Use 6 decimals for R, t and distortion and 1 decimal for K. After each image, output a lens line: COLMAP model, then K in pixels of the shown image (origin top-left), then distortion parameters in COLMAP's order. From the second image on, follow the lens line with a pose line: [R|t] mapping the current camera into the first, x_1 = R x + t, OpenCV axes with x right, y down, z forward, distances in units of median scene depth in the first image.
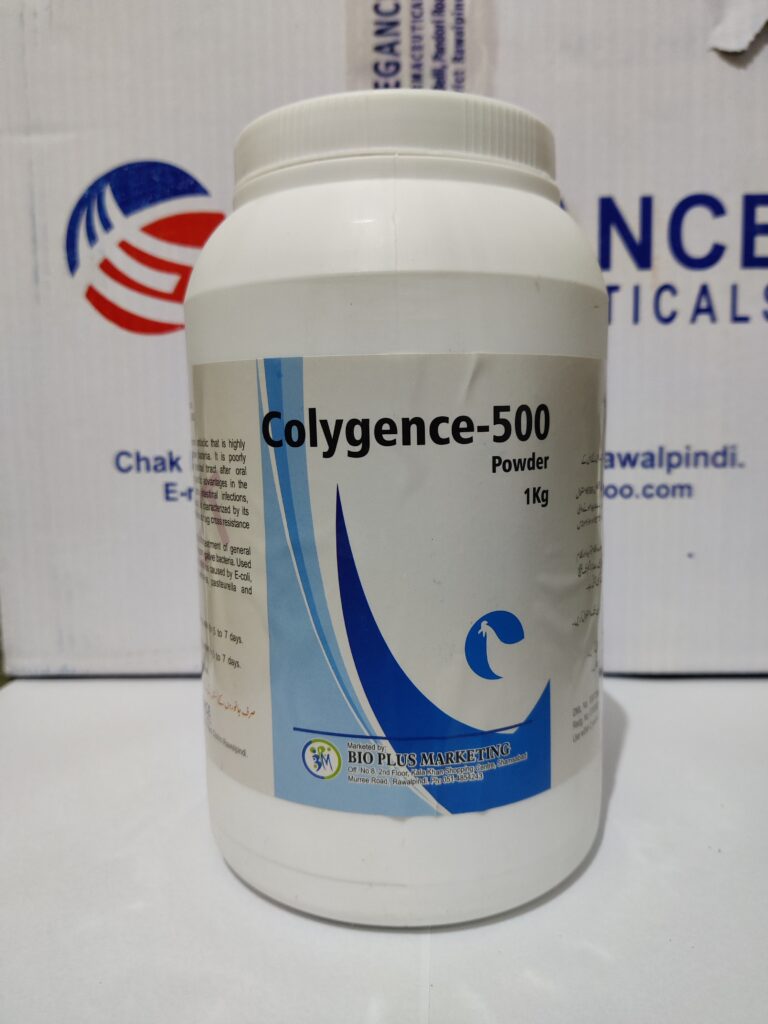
lens RADIAL K [[829.6, 0, 394.5], [0, 829.6, 510.9], [0, 0, 1]] dist [-0.035467, 0.001490]
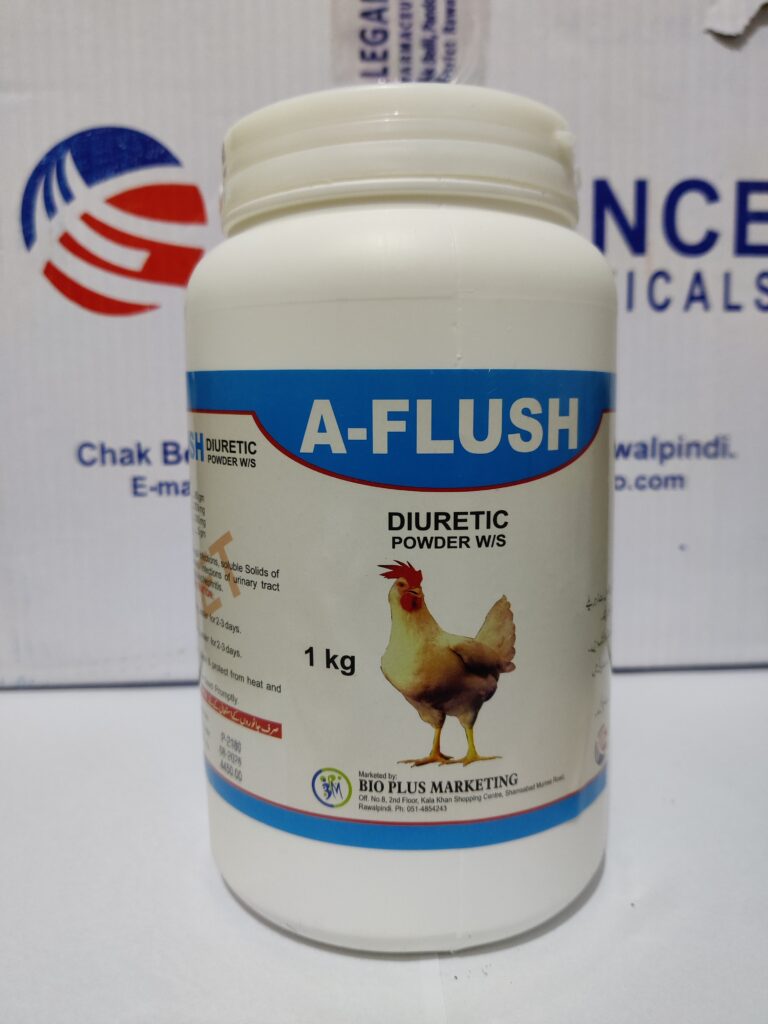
lens RADIAL K [[829.6, 0, 383.3], [0, 829.6, 507.2], [0, 0, 1]] dist [-0.035467, 0.001490]
pose [[0.995569, -0.008922, 0.093606, -0.088767], [0.008180, 0.999932, 0.008305, -0.005360], [-0.093674, -0.007503, 0.995575, 0.055426]]
